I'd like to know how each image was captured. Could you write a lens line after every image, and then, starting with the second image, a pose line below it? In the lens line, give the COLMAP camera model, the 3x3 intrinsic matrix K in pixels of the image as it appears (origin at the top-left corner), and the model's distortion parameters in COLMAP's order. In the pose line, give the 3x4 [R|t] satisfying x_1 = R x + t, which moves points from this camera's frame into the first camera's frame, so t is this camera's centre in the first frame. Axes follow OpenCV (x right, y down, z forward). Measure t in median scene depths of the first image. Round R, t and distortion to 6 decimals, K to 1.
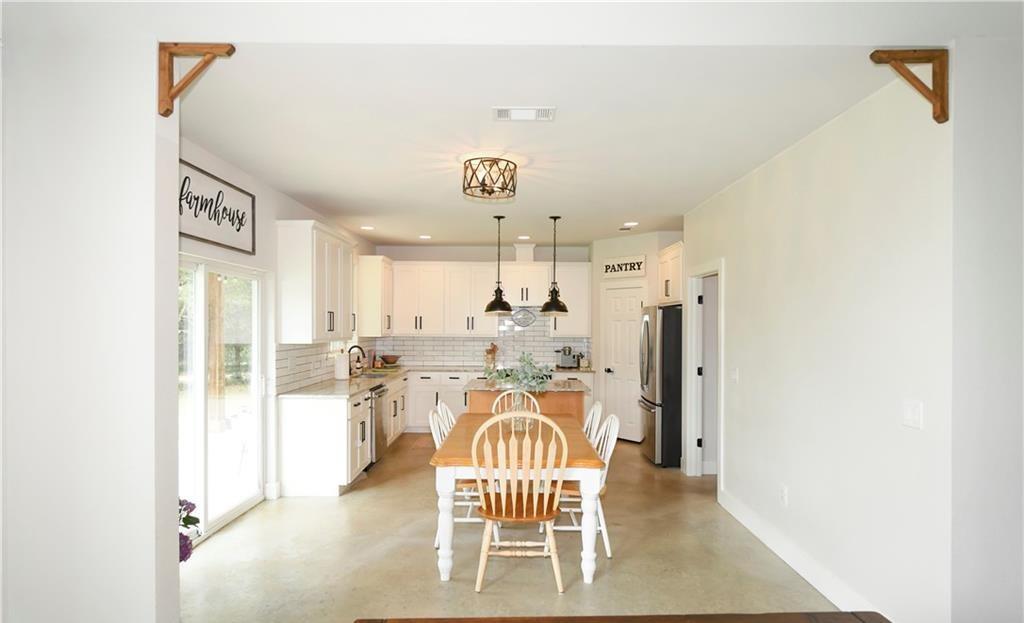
lens RADIAL K [[546.3, 0, 510.7], [0, 546.3, 330.6], [0, 0, 1]] dist [0.000589, -0.000293]
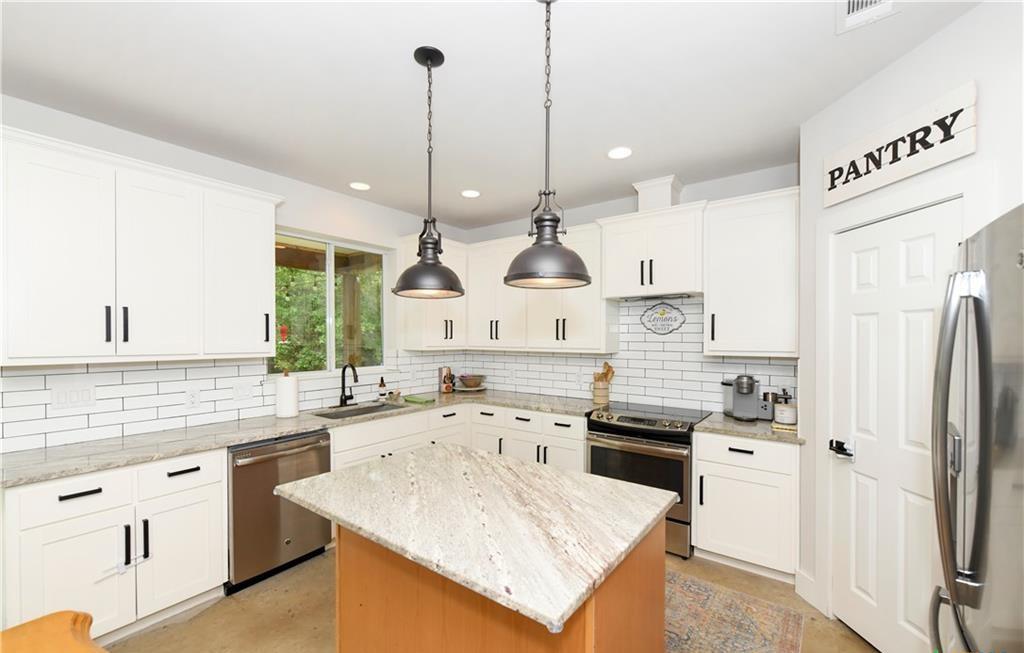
lens RADIAL K [[414.4, 0, 515.8], [0, 414.4, 340.6], [0, 0, 1]] dist [0.001385, -0.000089]
pose [[0.808044, -0.000457, -0.589122, 0.206527], [-0.001349, 0.999996, -0.002626, 0.000340], [0.589121, 0.002917, 0.808040, 0.786405]]
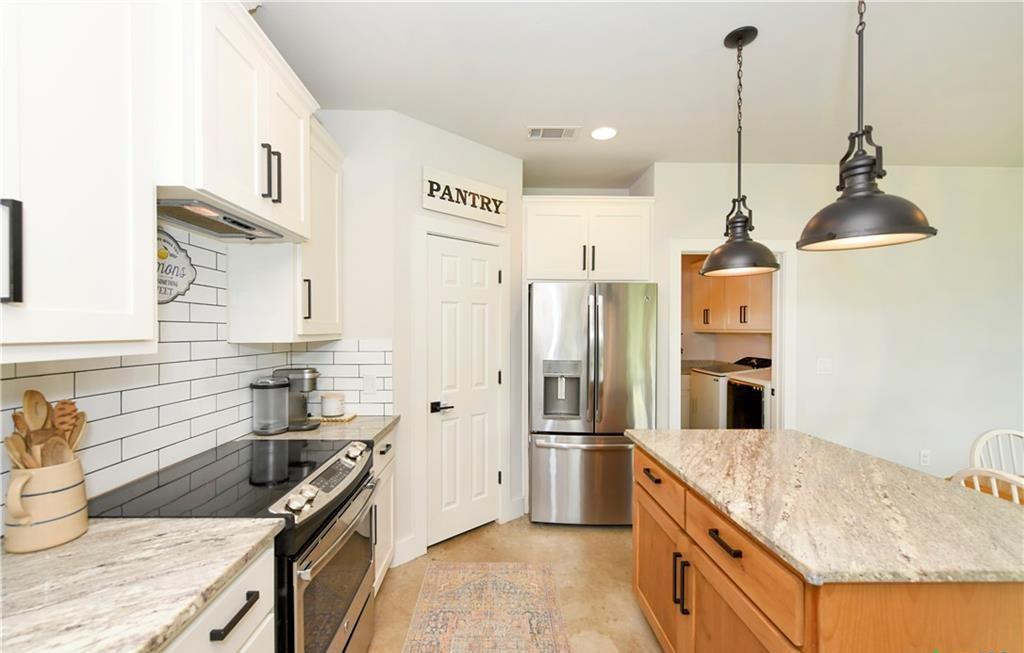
lens RADIAL K [[409.3, 0, 506.8], [0, 409.3, 334.7], [0, 0, 1]] dist [-0.000091, -0.000100]
pose [[-0.028437, -0.018476, 0.999425, -0.217027], [0.007425, 0.999798, 0.018694, 0.005499], [-0.999568, 0.007952, -0.028294, 1.171111]]
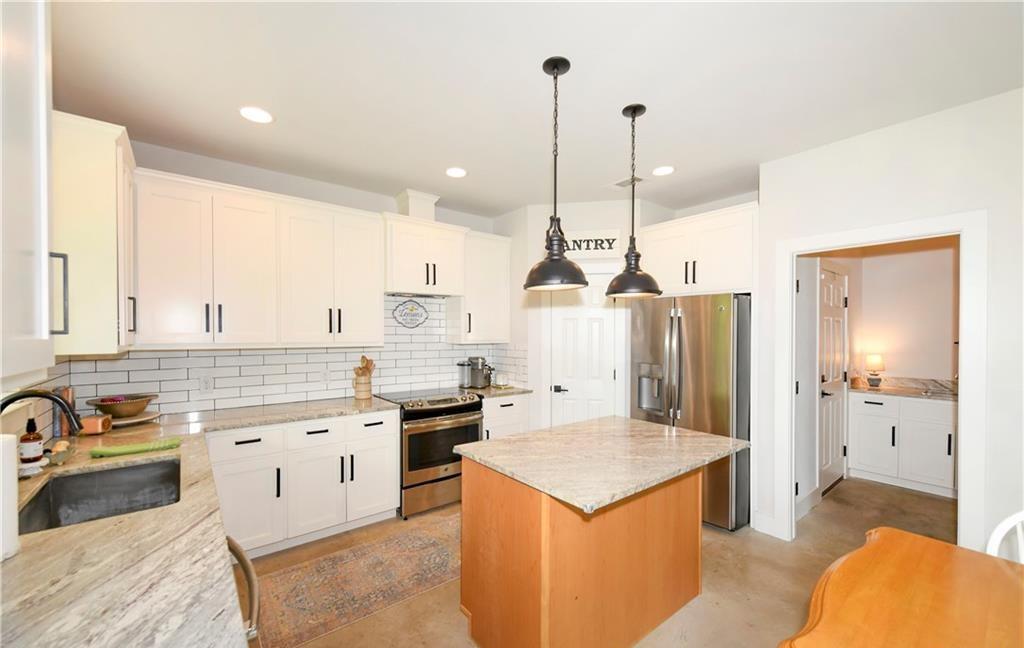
lens RADIAL K [[408.7, 0, 514.0], [0, 408.7, 337.5], [0, 0, 1]] dist [-0.000144, 0.000015]
pose [[0.776751, -0.013098, 0.629672, -0.248391], [0.010345, 0.999914, 0.008039, 0.001523], [-0.629723, 0.000270, 0.776820, 0.765491]]
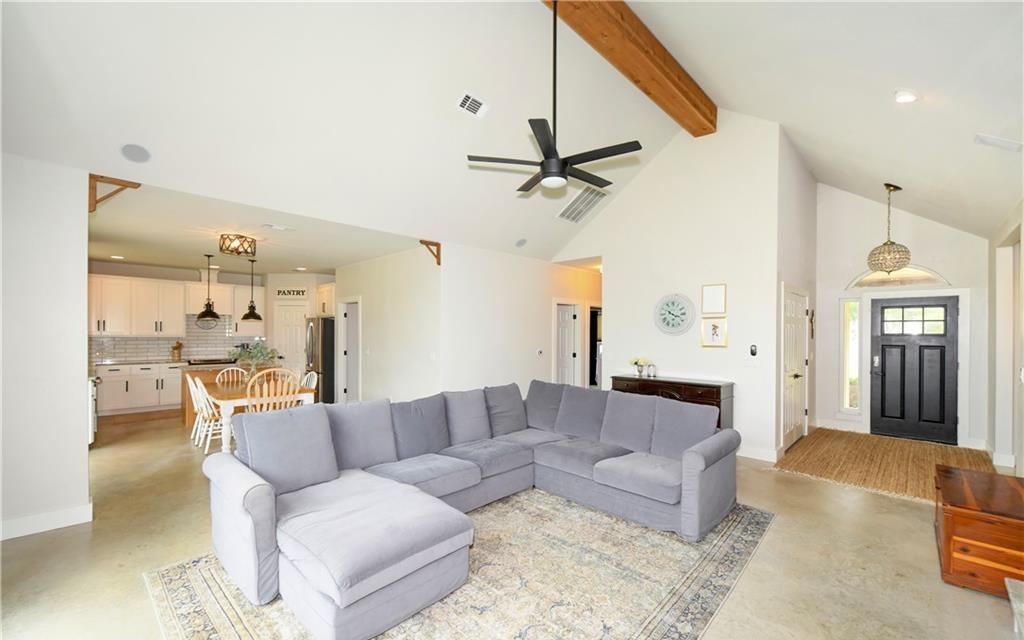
lens RADIAL K [[412.4, 0, 522.9], [0, 412.4, 332.0], [0, 0, 1]] dist [-0.000146, -0.000021]
pose [[0.690235, 0.000438, 0.723585, -0.244408], [0.004894, 0.999974, -0.005273, 0.011855], [-0.723569, 0.007181, 0.690215, -0.401018]]
